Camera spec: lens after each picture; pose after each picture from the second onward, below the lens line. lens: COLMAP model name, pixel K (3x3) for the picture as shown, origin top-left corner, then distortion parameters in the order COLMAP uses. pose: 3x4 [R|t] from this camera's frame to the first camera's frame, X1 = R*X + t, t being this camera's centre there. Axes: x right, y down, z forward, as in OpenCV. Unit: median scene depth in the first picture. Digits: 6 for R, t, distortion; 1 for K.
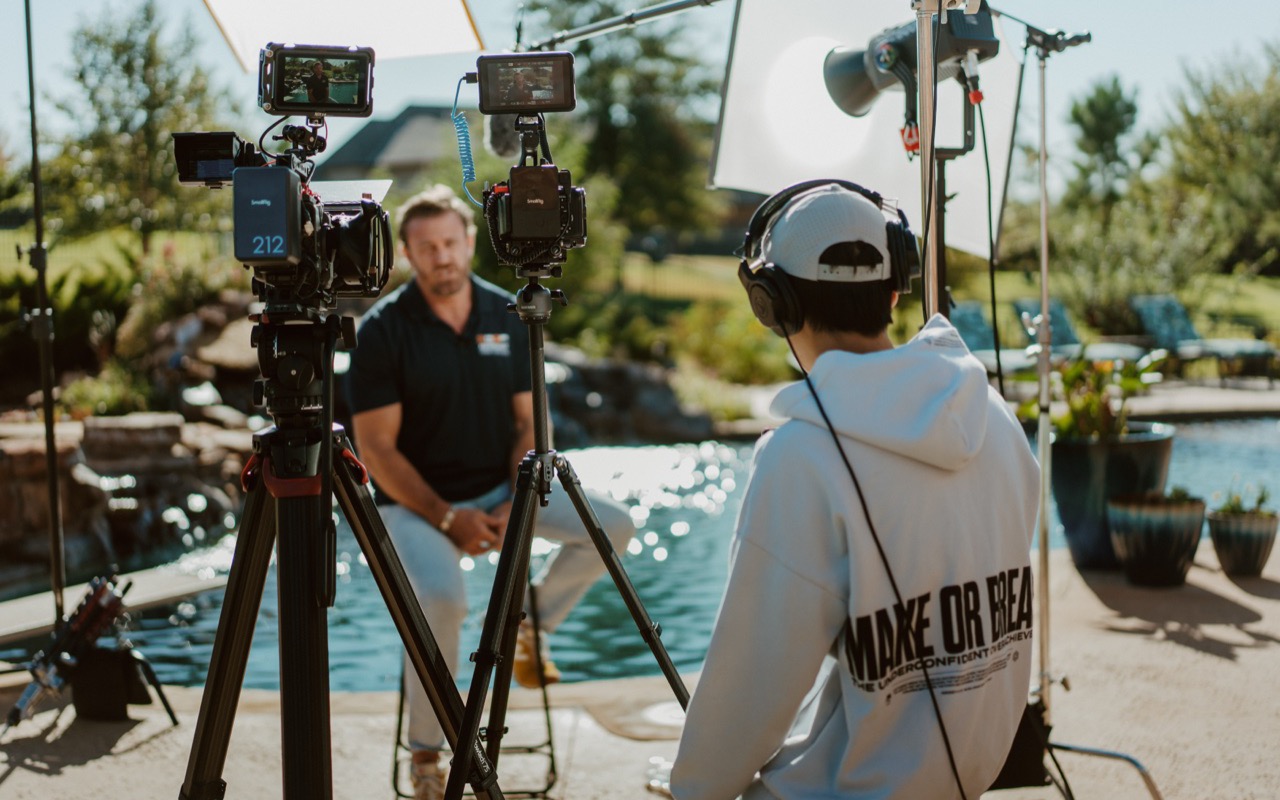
lens RADIAL K [[2003.9, 0, 640.0], [0, 2003.9, 400.0], [0, 0, 1]] dist [0.033134, 0.027164]
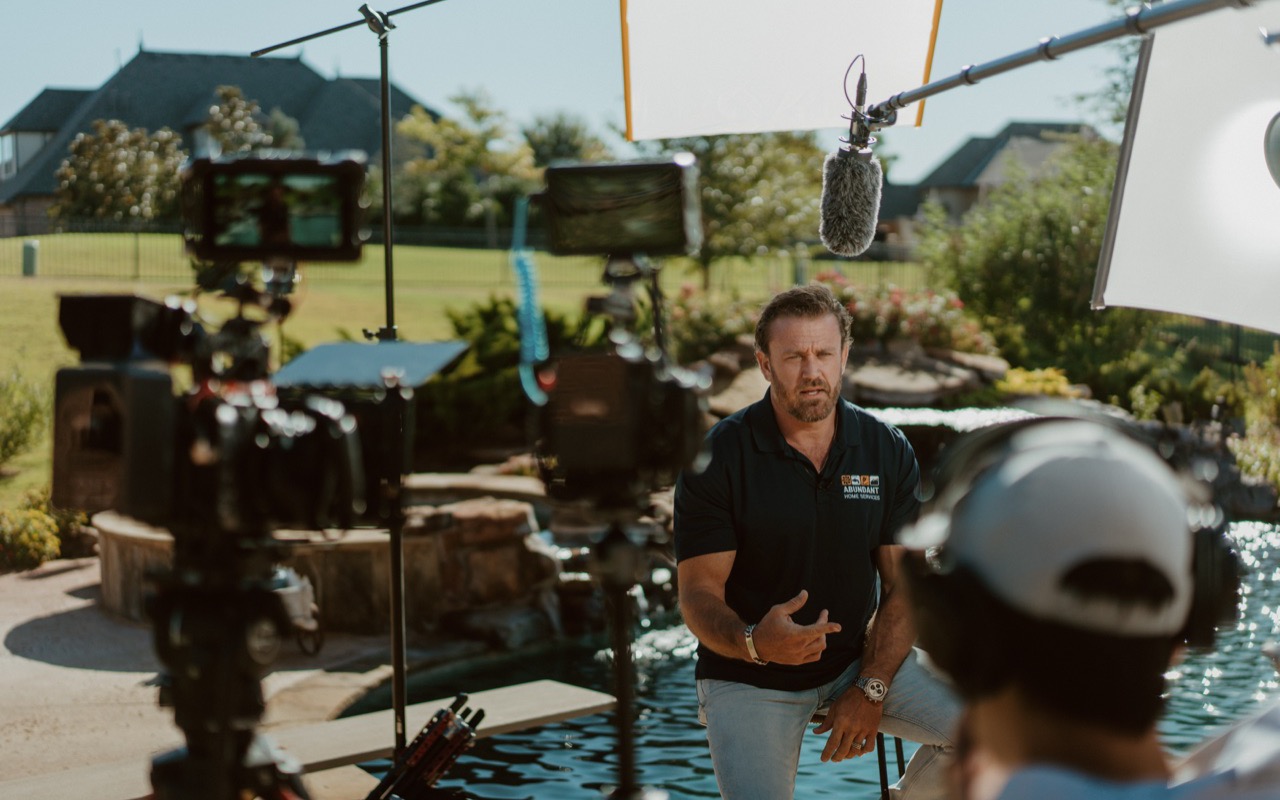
lens RADIAL K [[1990.7, 0, 548.5], [0, 1990.7, 444.9], [0, 0, 1]] dist [-0.065010, -0.097951]
pose [[0.941605, 0.040250, -0.334305, 0.060191], [-0.035378, 0.999161, 0.020651, -0.045847], [0.334856, -0.007618, 0.942239, 0.198474]]
